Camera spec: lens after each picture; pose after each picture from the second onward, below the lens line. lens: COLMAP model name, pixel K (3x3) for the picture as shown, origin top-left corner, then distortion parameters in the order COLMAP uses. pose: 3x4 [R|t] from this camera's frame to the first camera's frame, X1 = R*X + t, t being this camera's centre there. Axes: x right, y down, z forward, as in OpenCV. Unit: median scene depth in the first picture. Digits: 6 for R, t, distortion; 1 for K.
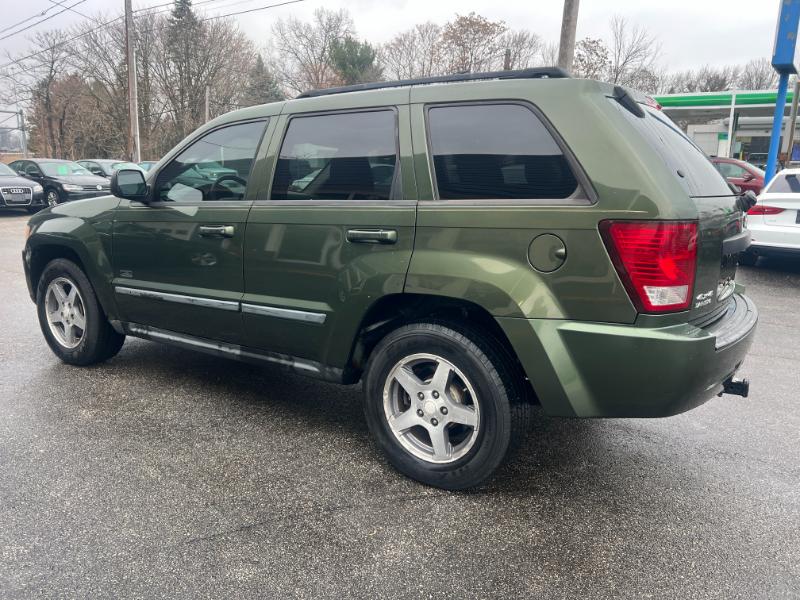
lens RADIAL K [[600.9, 0, 407.2], [0, 600.9, 299.8], [0, 0, 1]] dist [0.050063, -0.054759]
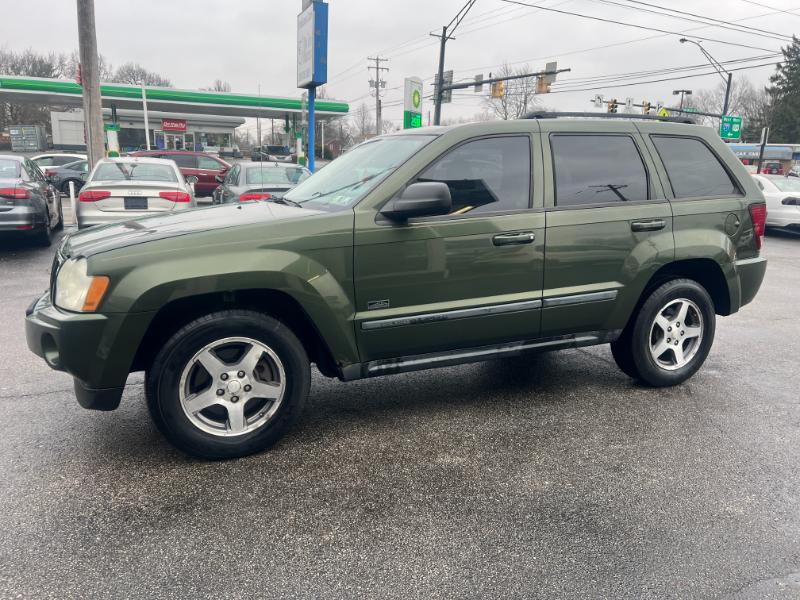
lens RADIAL K [[600.9, 0, 407.5], [0, 600.9, 296.7], [0, 0, 1]] dist [0.050063, -0.054759]
pose [[0.547482, -0.178643, 0.817527, -1.030308], [0.167624, 0.980559, 0.102014, -0.121232], [-0.819857, 0.081186, 0.566783, 0.442392]]
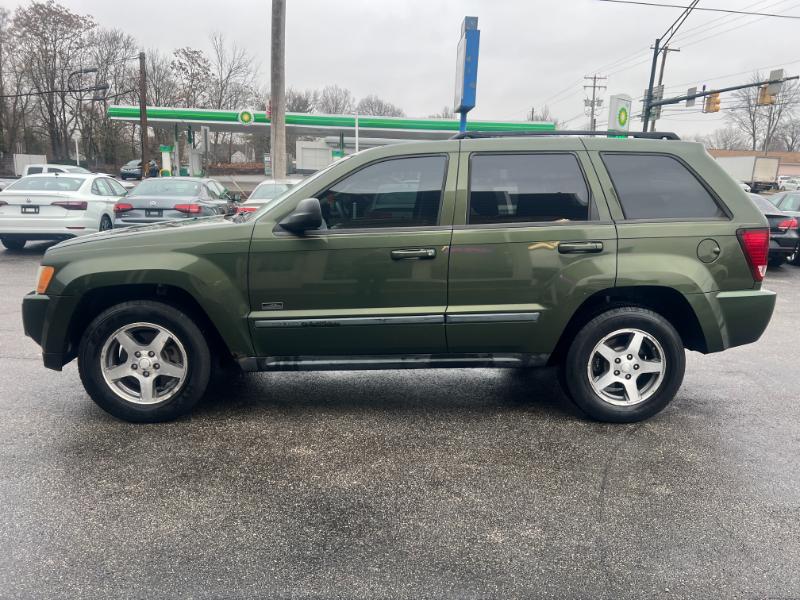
lens RADIAL K [[600.9, 0, 407.0], [0, 600.9, 301.3], [0, 0, 1]] dist [0.050063, -0.054759]
pose [[0.805722, -0.109698, 0.582047, -0.770374], [0.117022, 0.992812, 0.025122, -0.044890], [-0.580619, 0.047870, 0.812767, 0.091419]]
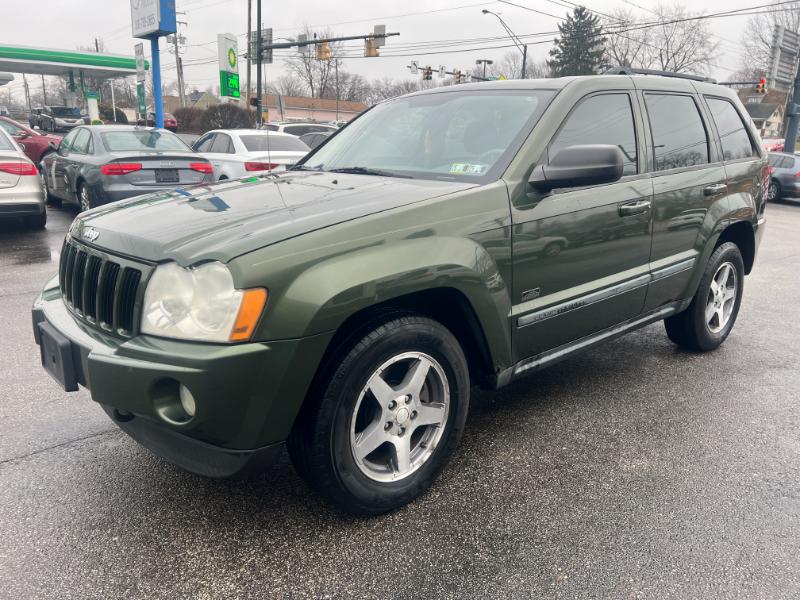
lens RADIAL K [[600.9, 0, 404.0], [0, 600.9, 296.6], [0, 0, 1]] dist [0.050063, -0.054759]
pose [[0.267840, -0.254749, 0.929174, -1.059207], [0.192274, 0.959144, 0.207542, -0.196674], [-0.944083, 0.123068, 0.305879, 0.841982]]
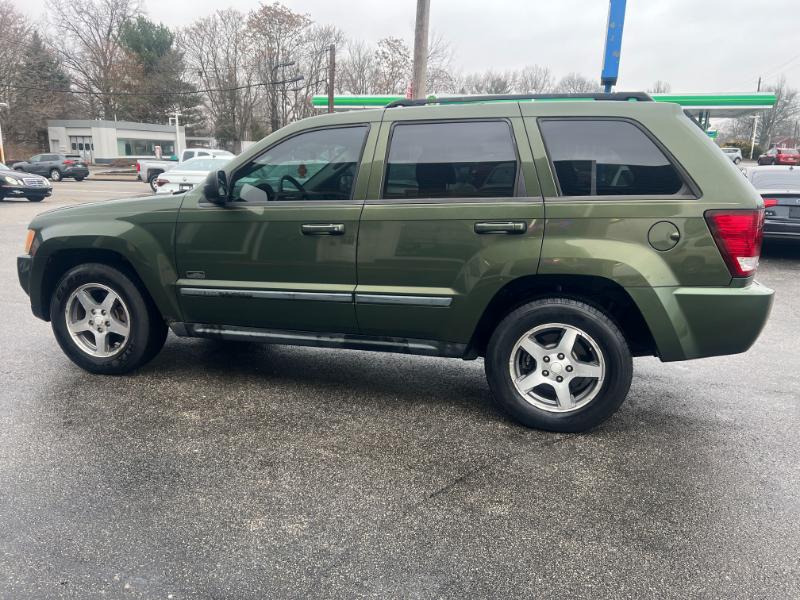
lens RADIAL K [[600.9, 0, 405.8], [0, 600.9, 295.0], [0, 0, 1]] dist [0.050063, -0.054759]
pose [[0.951743, -0.063109, 0.300338, -0.397004], [0.061679, 0.997994, 0.014248, -0.002163], [-0.300634, 0.004964, 0.953727, -0.047835]]
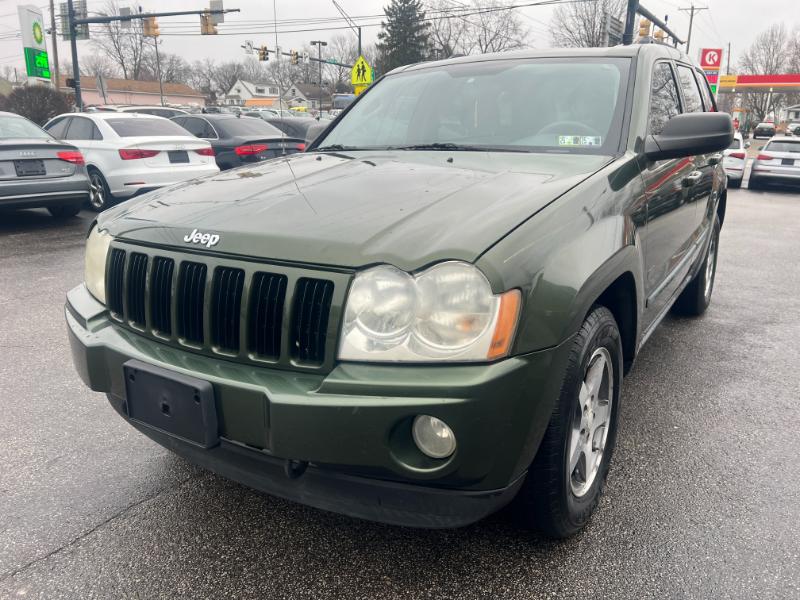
lens RADIAL K [[600.9, 0, 405.5], [0, 600.9, 297.5], [0, 0, 1]] dist [0.050063, -0.054759]
pose [[0.000176, -0.291170, 0.956671, -1.016888], [0.211634, 0.935013, 0.284539, -0.242334], [-0.977349, 0.202414, 0.061786, 1.121271]]
